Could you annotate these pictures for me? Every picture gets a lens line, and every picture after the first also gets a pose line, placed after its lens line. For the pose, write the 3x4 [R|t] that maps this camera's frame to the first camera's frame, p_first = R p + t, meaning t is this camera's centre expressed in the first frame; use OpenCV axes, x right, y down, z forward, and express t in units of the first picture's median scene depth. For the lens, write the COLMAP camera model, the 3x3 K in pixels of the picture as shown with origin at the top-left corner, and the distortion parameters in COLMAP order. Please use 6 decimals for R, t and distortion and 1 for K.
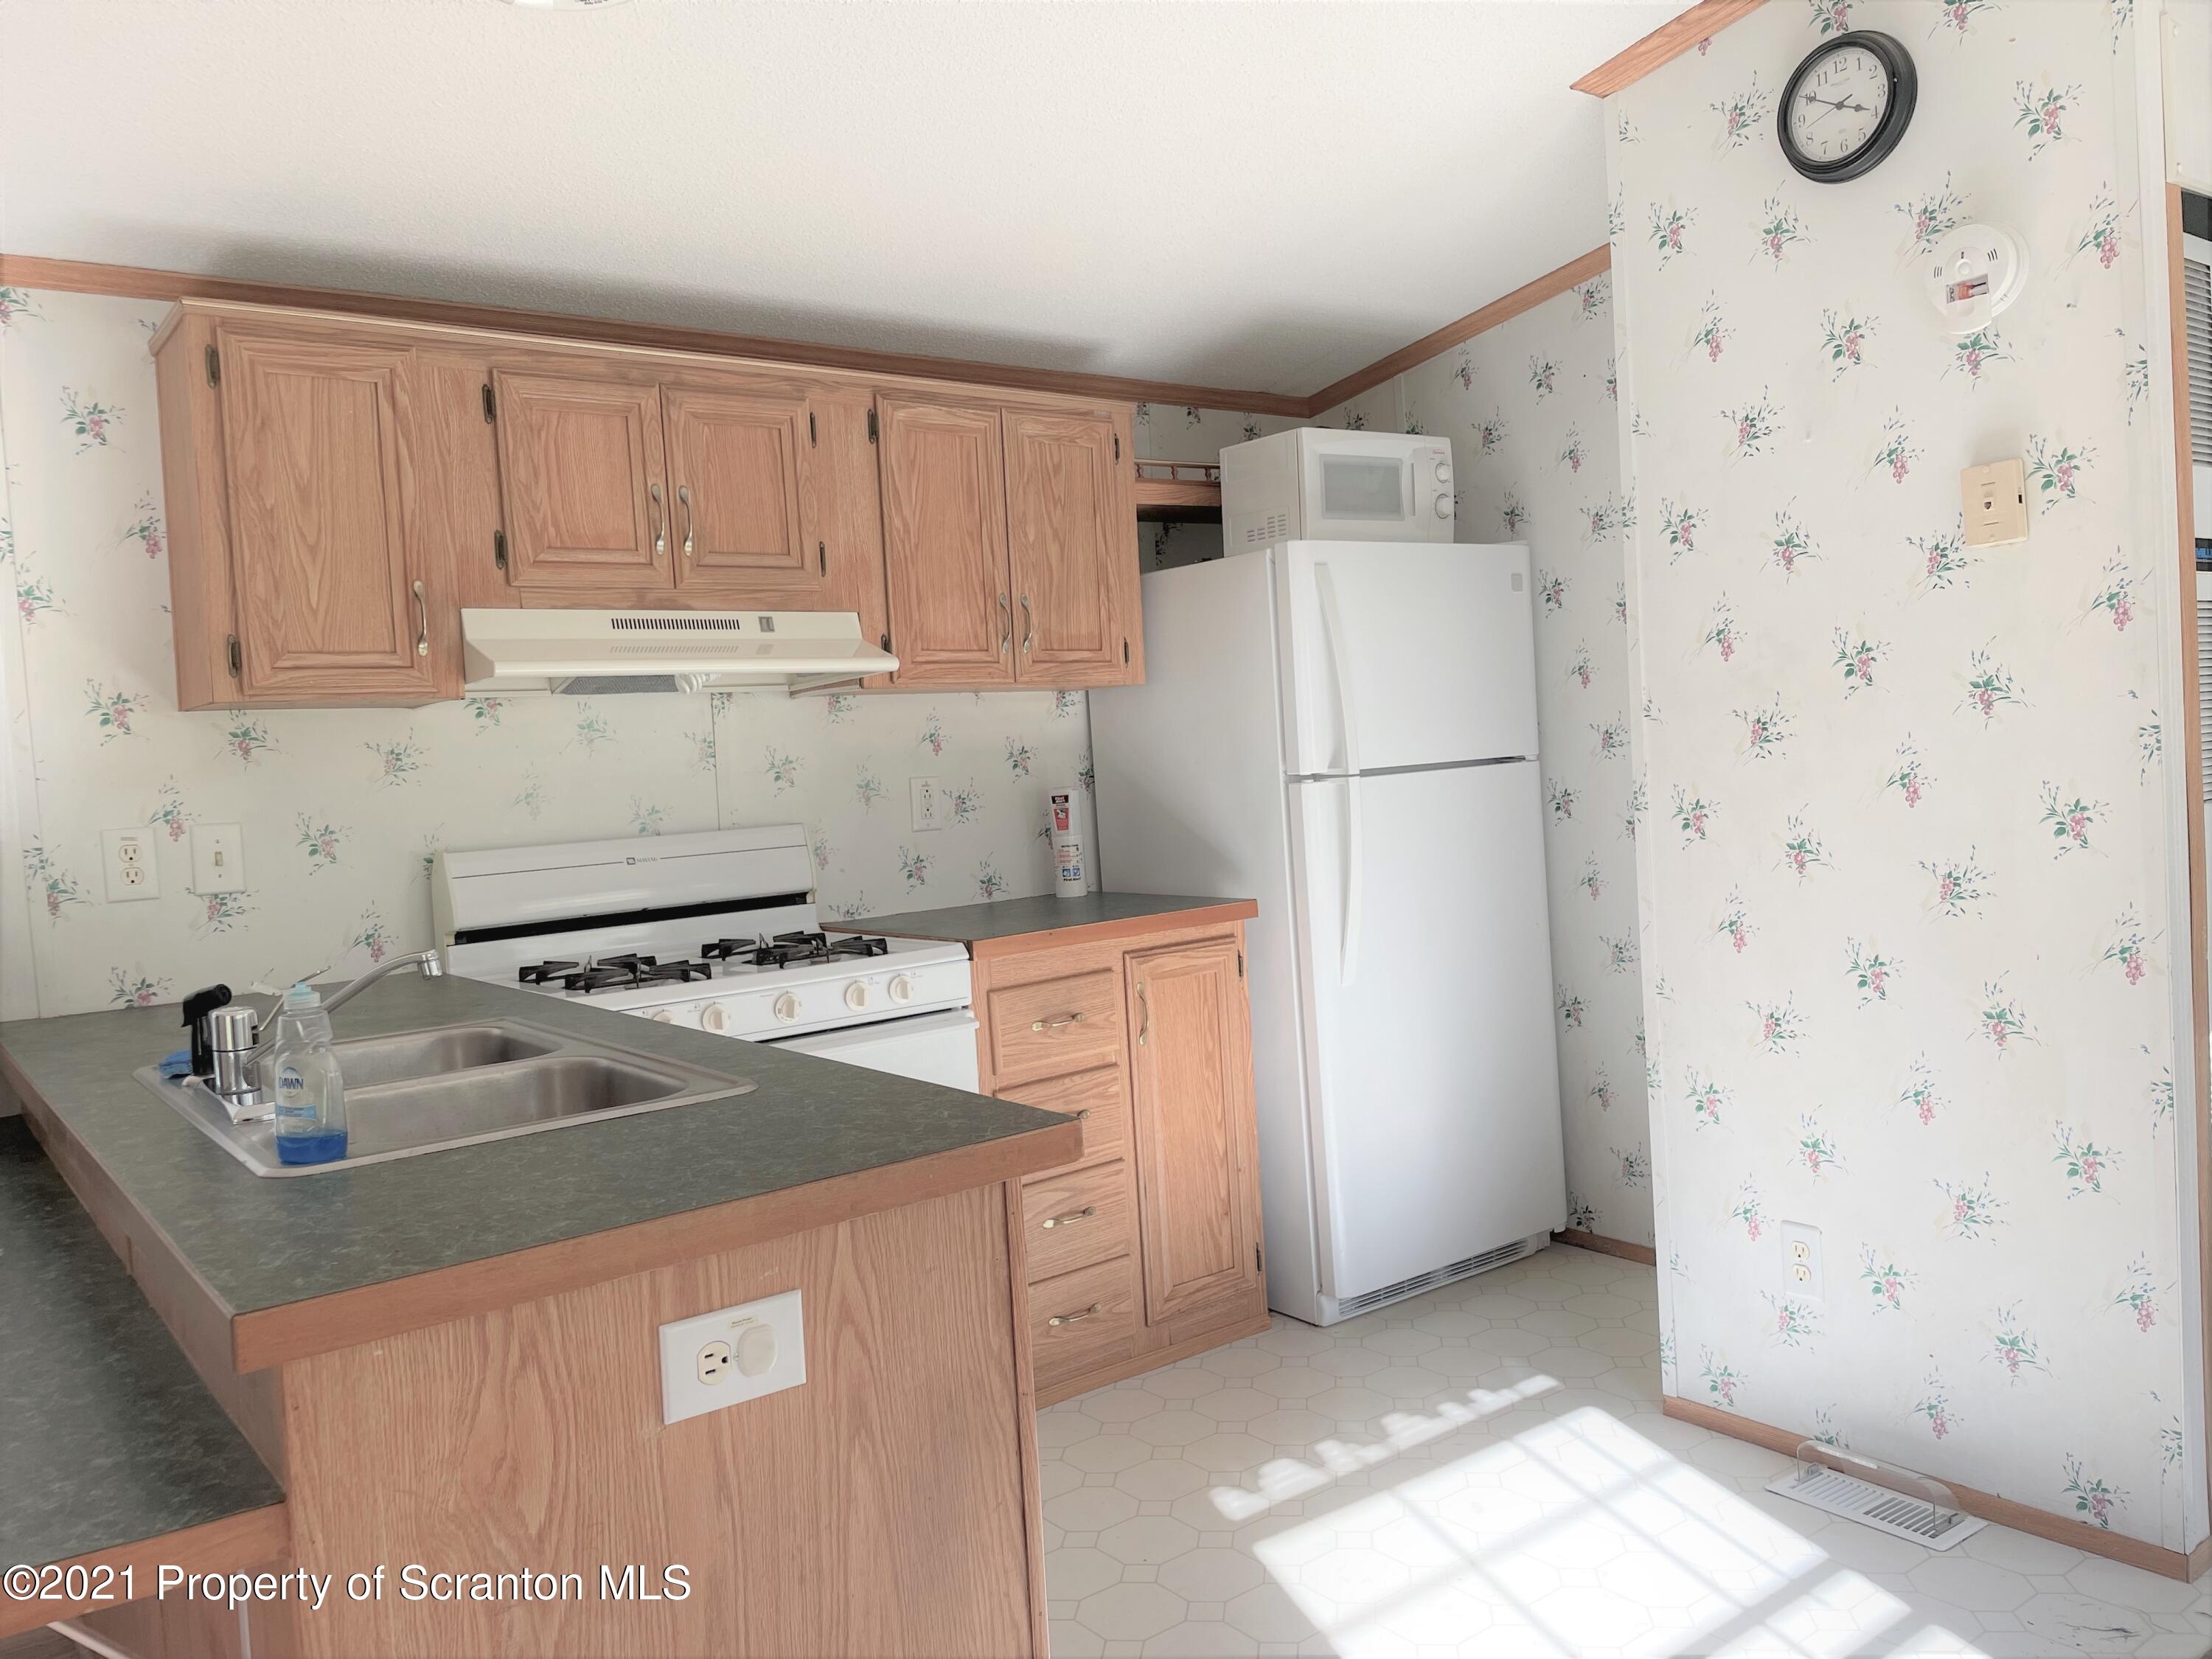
lens RADIAL K [[1668.1, 0, 1104.5], [0, 1668.1, 836.6], [0, 0, 1]] dist [0.089053, -0.116237]
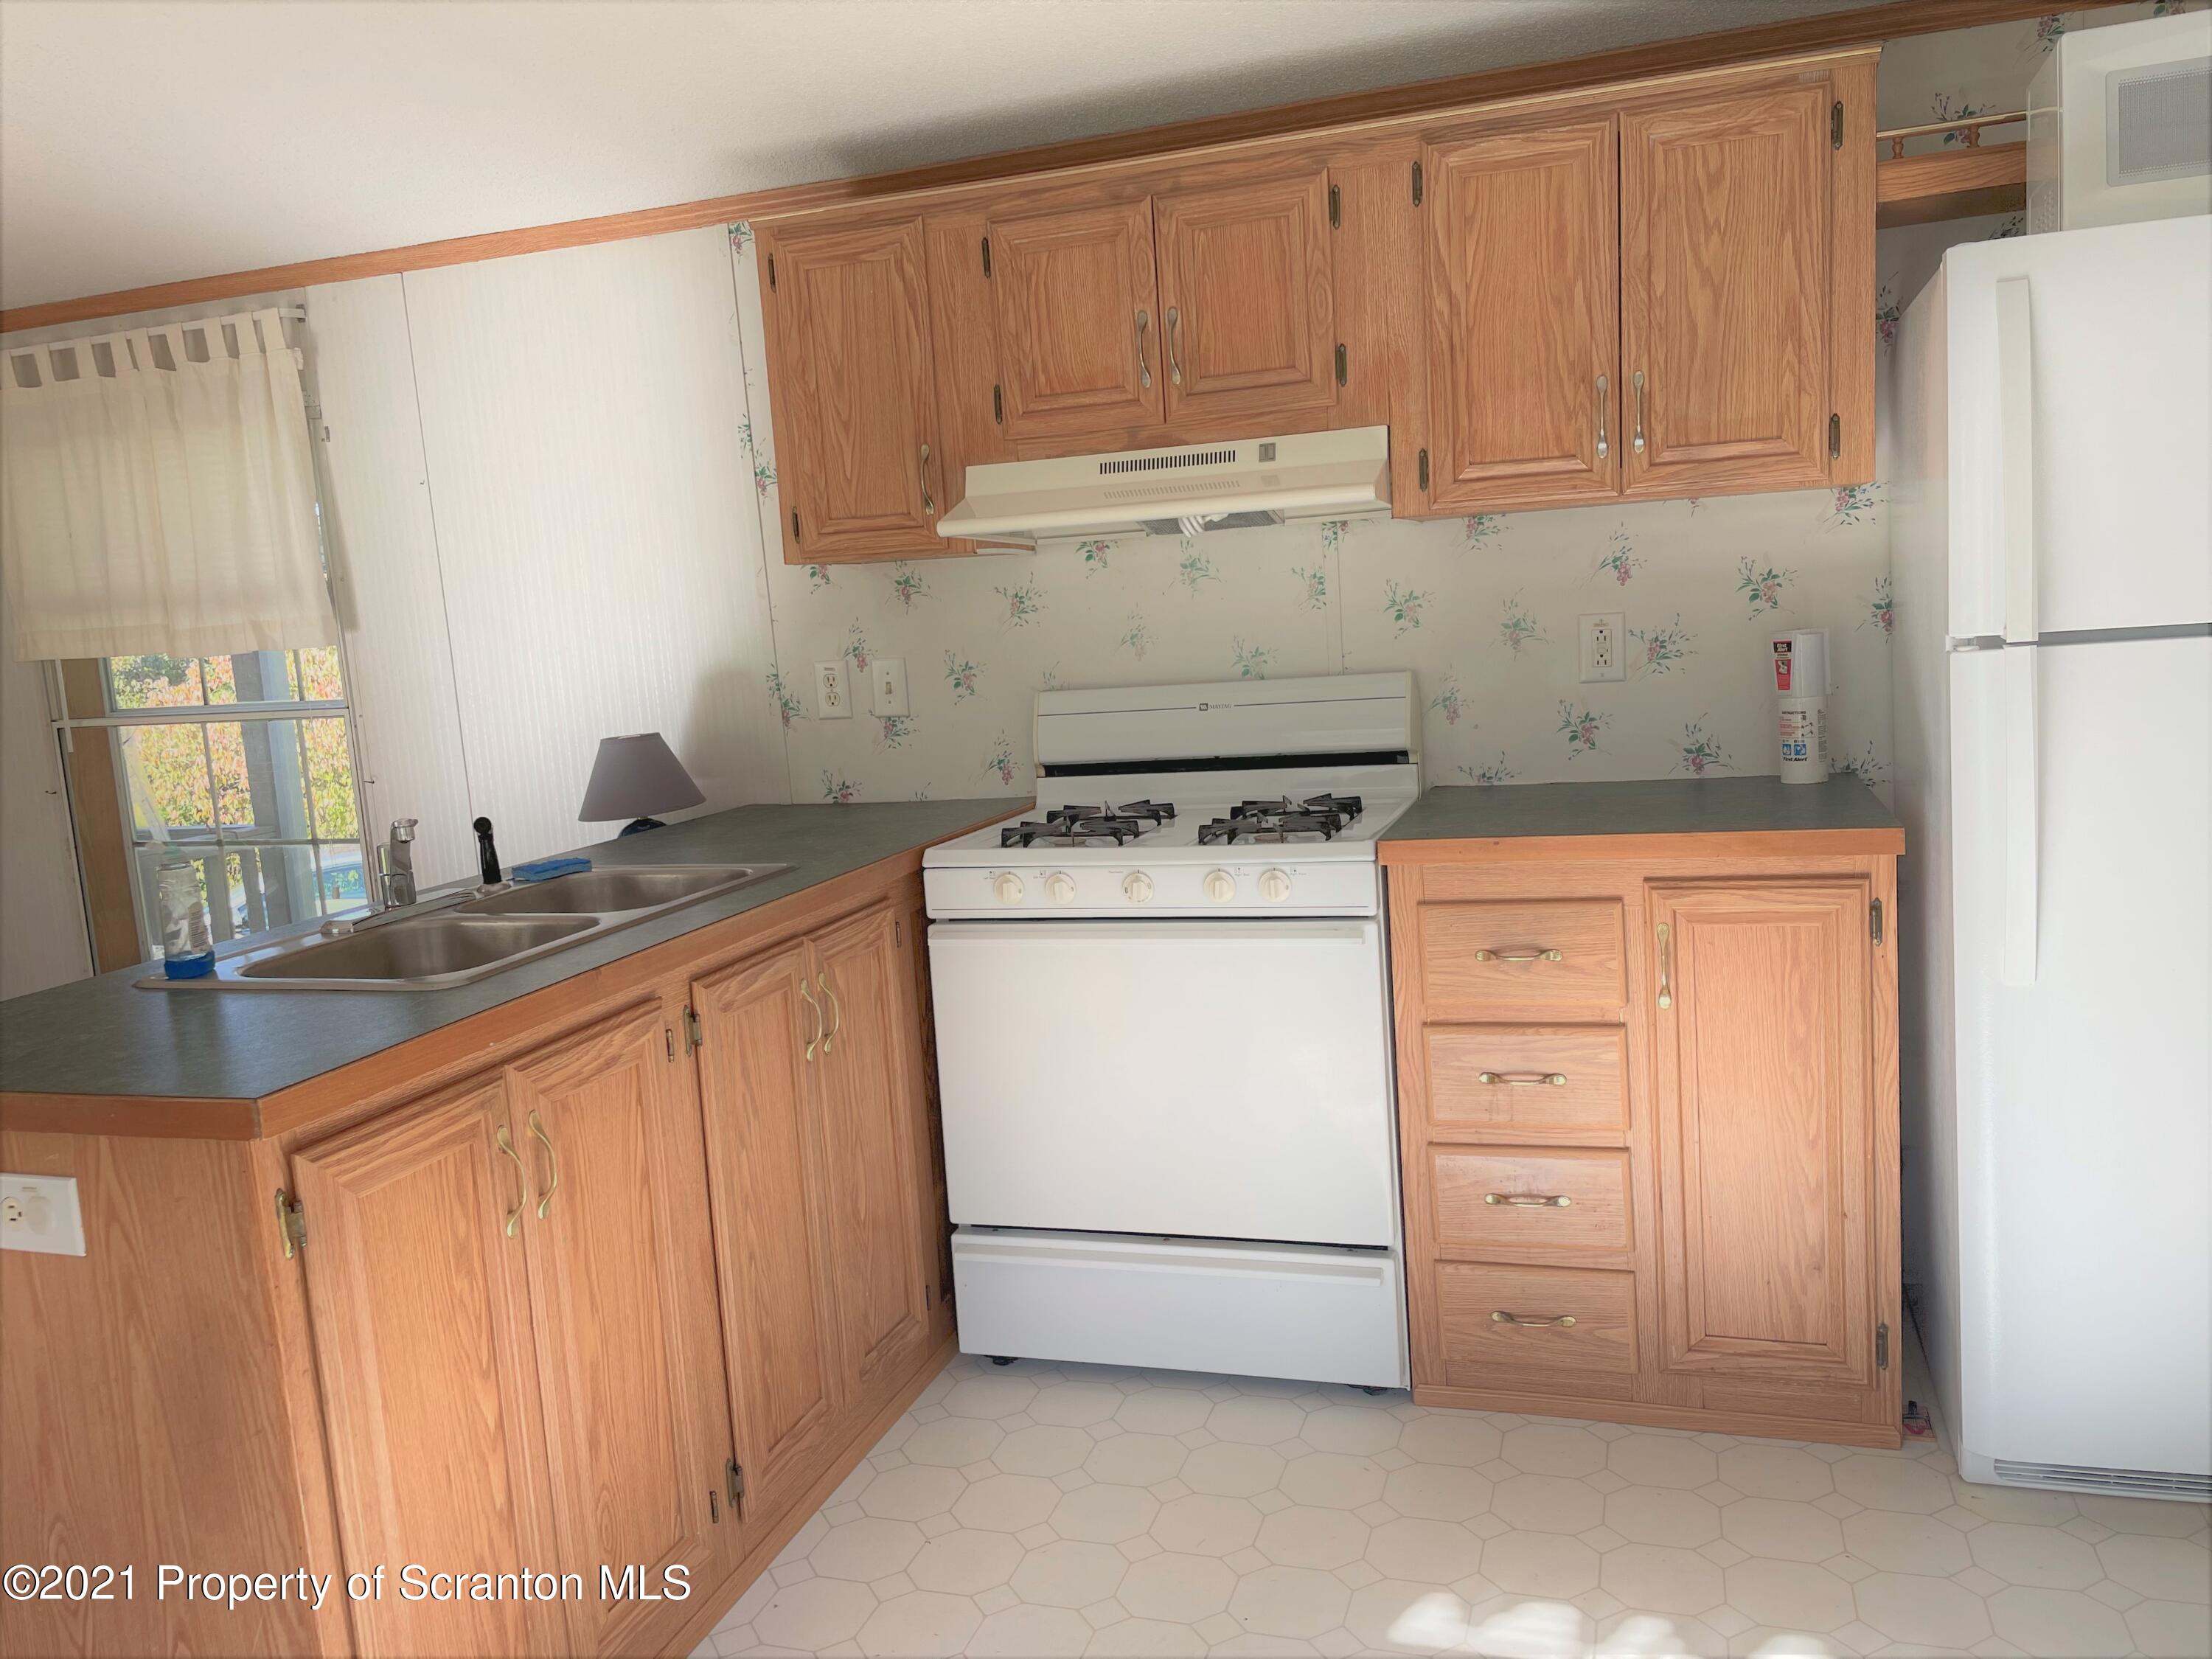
lens RADIAL K [[1668.1, 0, 1105.7], [0, 1668.1, 836.4], [0, 0, 1]] dist [0.089053, -0.116237]
pose [[0.566499, 0.135812, -0.812794, 0.492753], [-0.008291, 0.987215, 0.159178, -0.066271], [0.824021, -0.083435, 0.560383, 0.414688]]
